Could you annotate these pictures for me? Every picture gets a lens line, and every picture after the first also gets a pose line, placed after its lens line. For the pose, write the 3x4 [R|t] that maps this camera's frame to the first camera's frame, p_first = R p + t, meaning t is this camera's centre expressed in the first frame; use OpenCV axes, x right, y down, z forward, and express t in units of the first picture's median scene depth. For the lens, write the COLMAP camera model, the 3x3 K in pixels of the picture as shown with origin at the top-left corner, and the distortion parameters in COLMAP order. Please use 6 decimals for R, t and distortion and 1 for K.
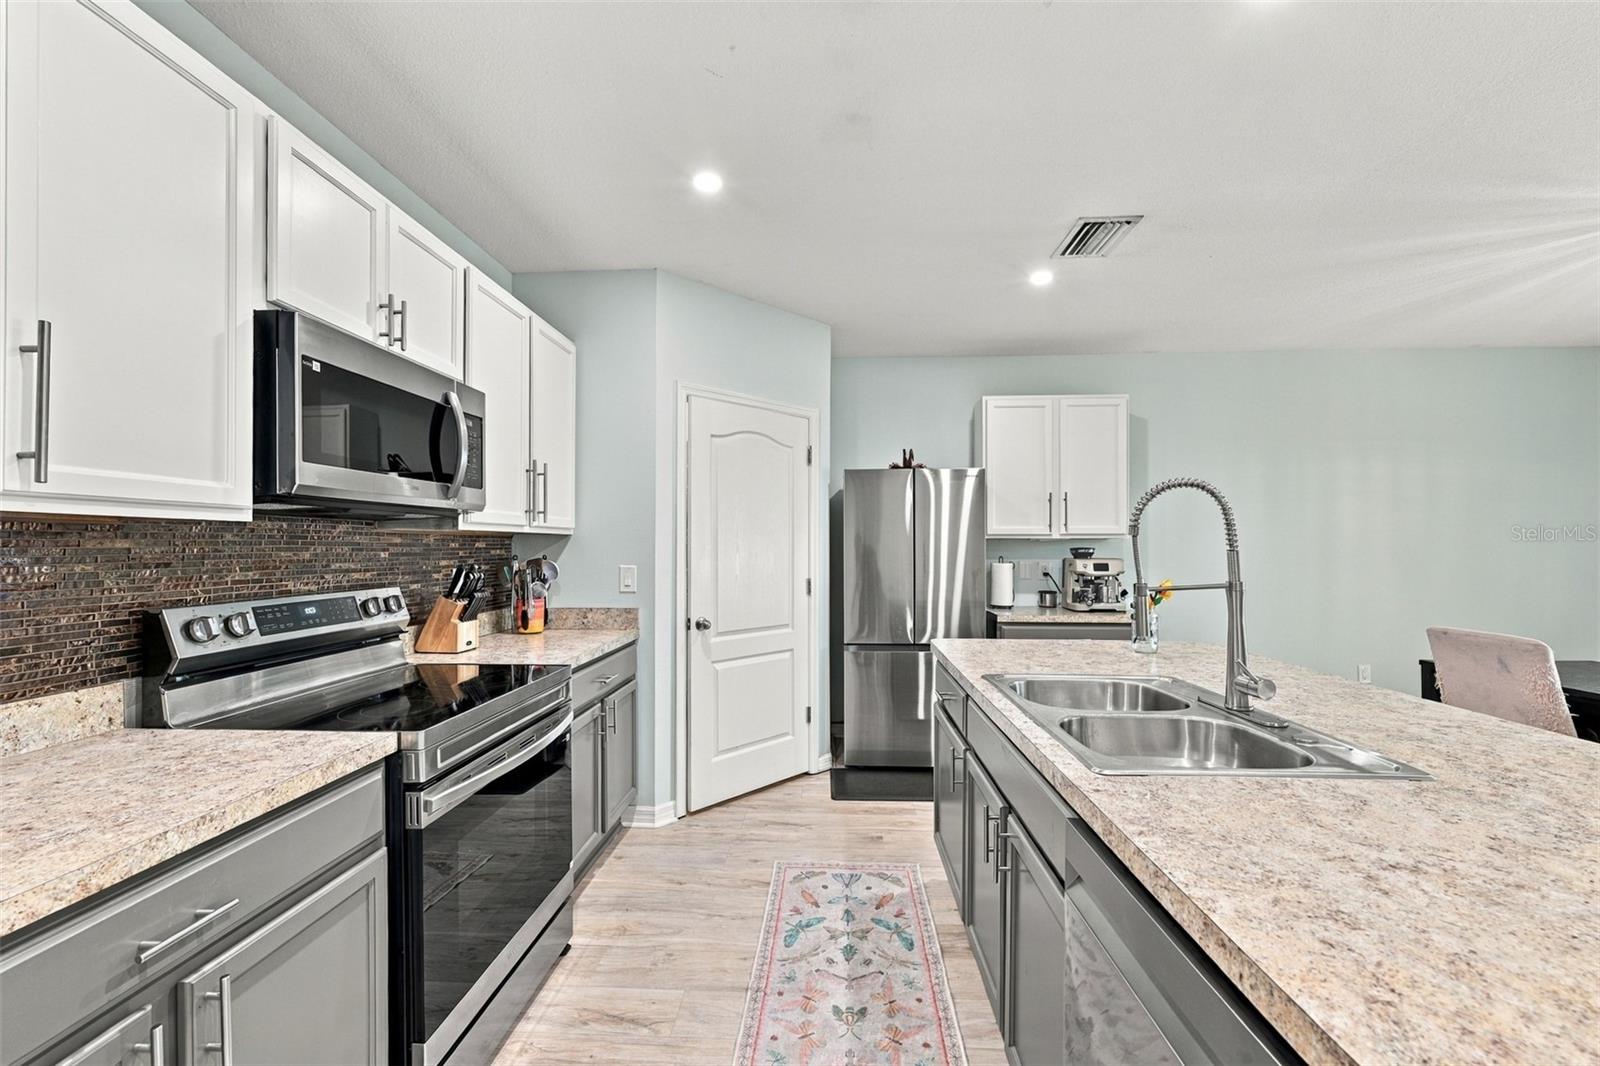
lens RADIAL K [[647.5, 0, 802.0], [0, 647.5, 546.5], [0, 0, 1]] dist [0.001412, -0.000235]
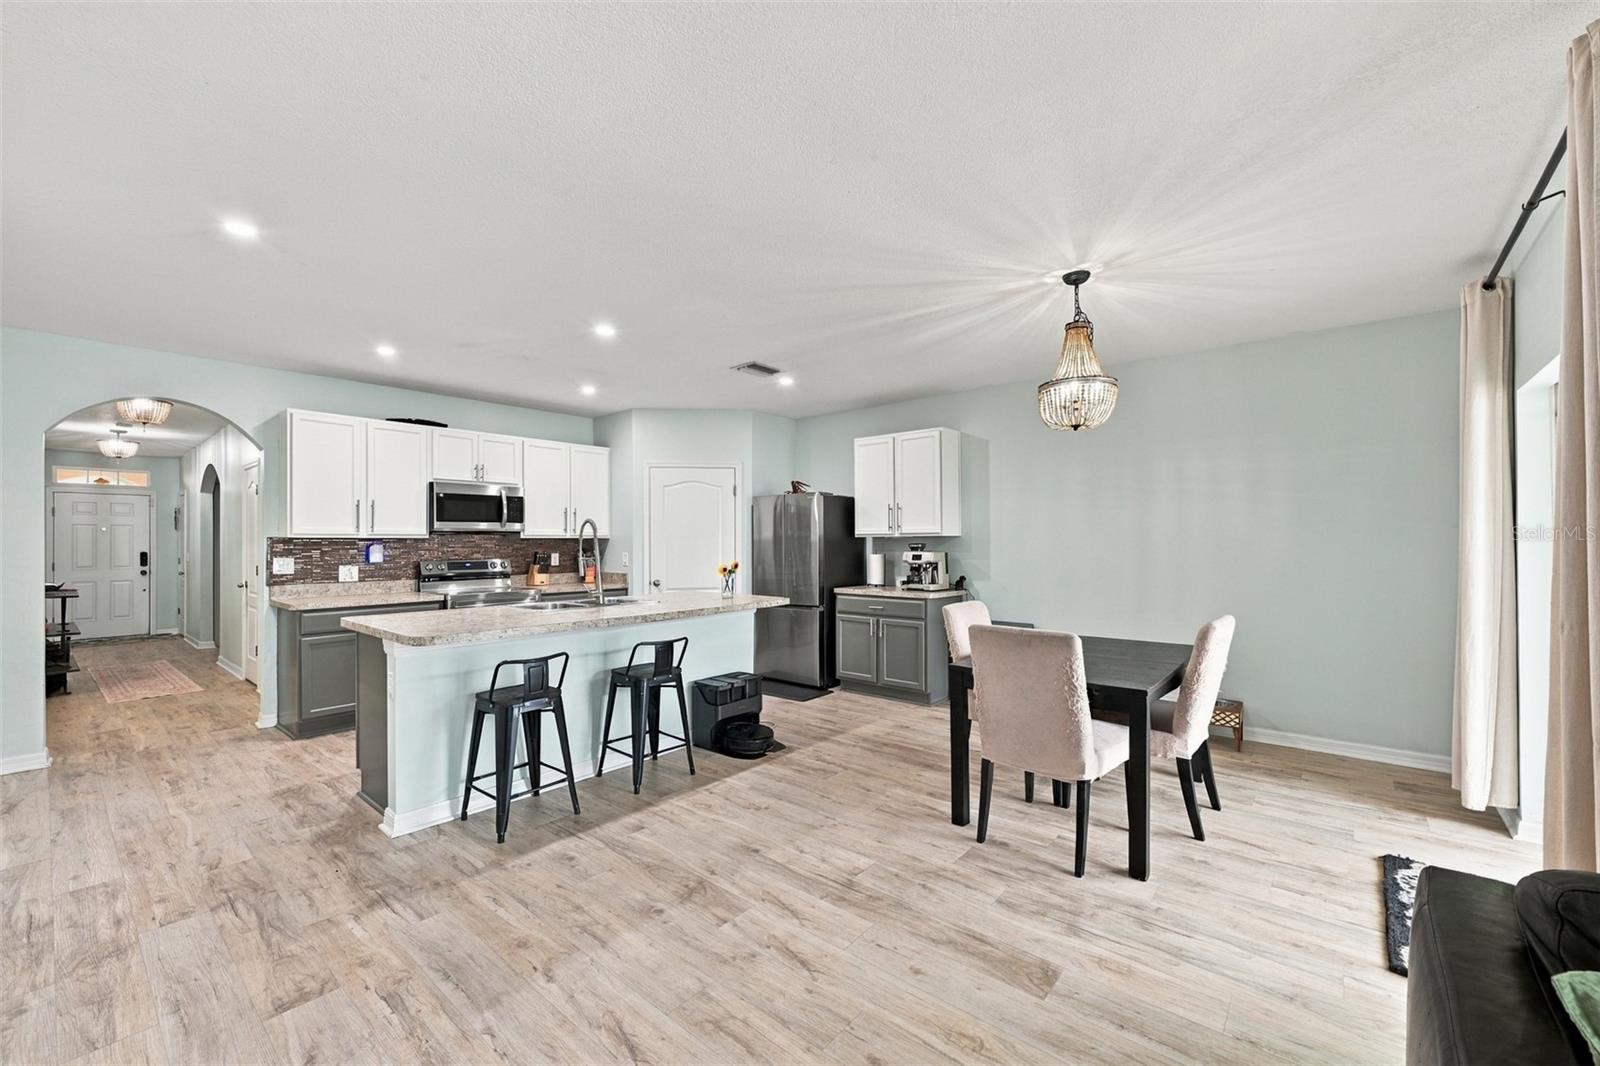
lens RADIAL K [[647.5, 0, 805.9], [0, 647.5, 540.8], [0, 0, 1]] dist [0.001412, -0.000235]
pose [[0.790219, -0.004775, -0.612806, 1.435481], [0.003202, 0.999988, -0.003664, -0.000005], [0.612816, 0.000933, 0.790225, -0.281291]]
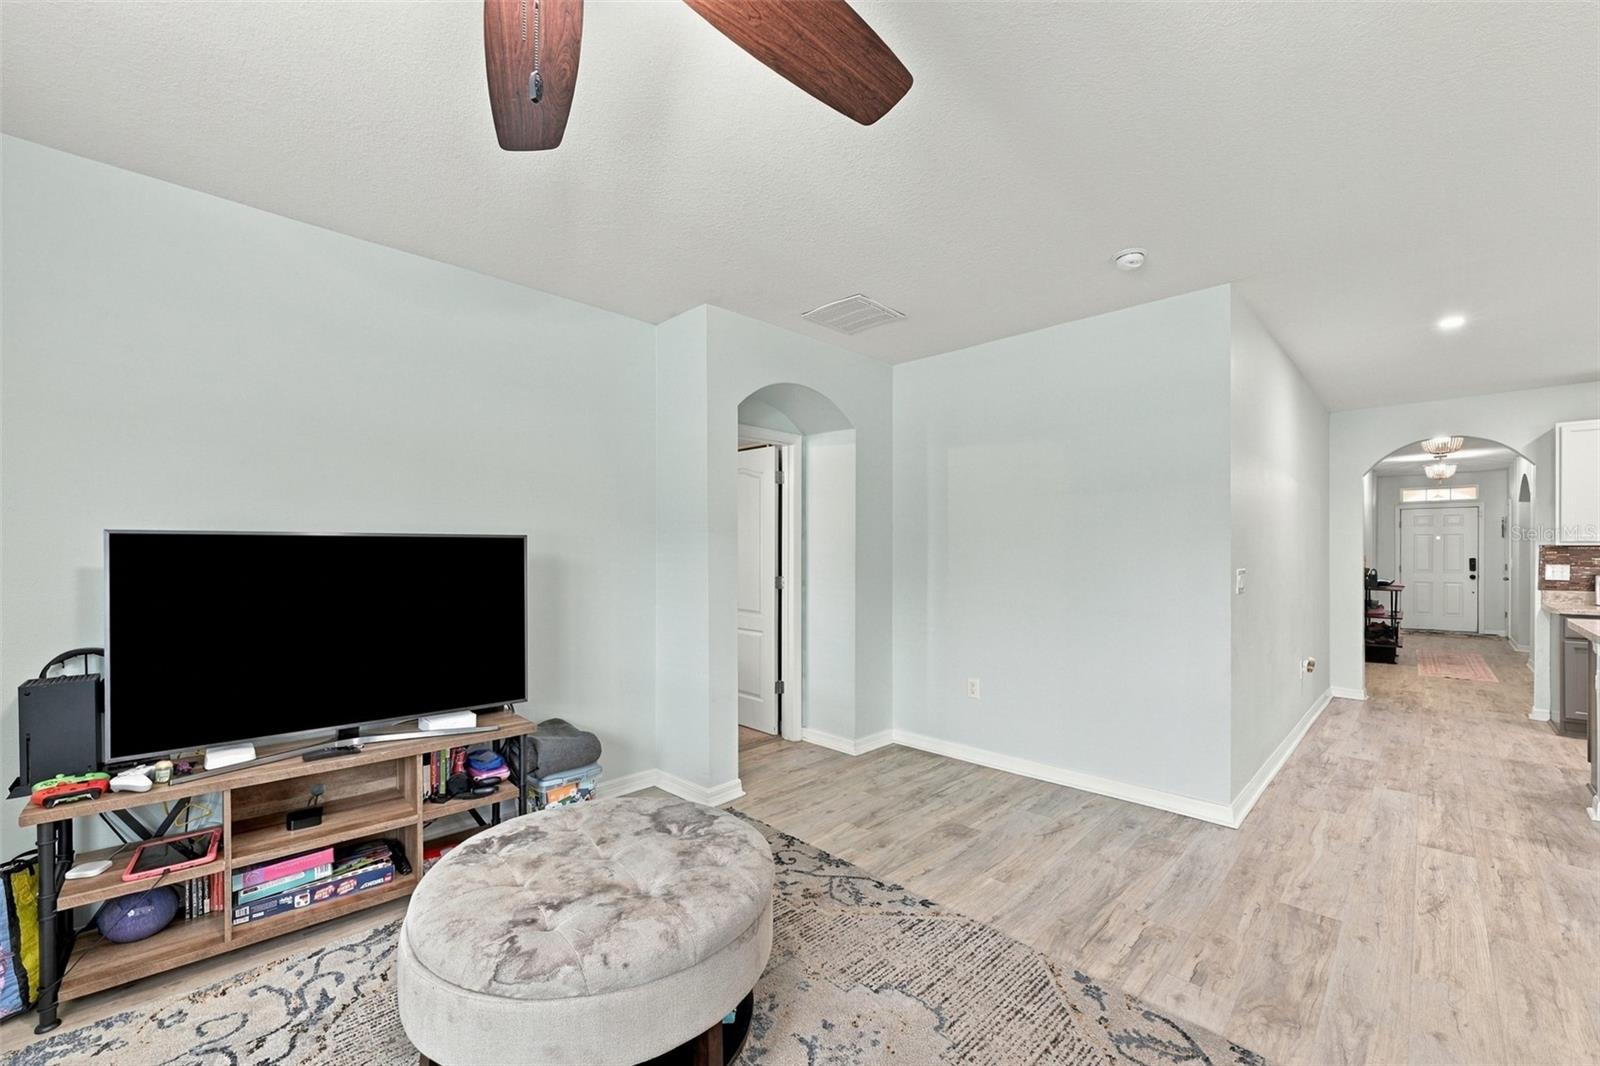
lens RADIAL K [[647.5, 0, 806.0], [0, 647.5, 547.0], [0, 0, 1]] dist [0.001412, -0.000235]
pose [[-0.656575, -0.005477, -0.754241, 1.939247], [-0.002326, 0.999984, -0.005236, -0.000764], [0.754257, -0.001683, -0.656577, -0.182764]]
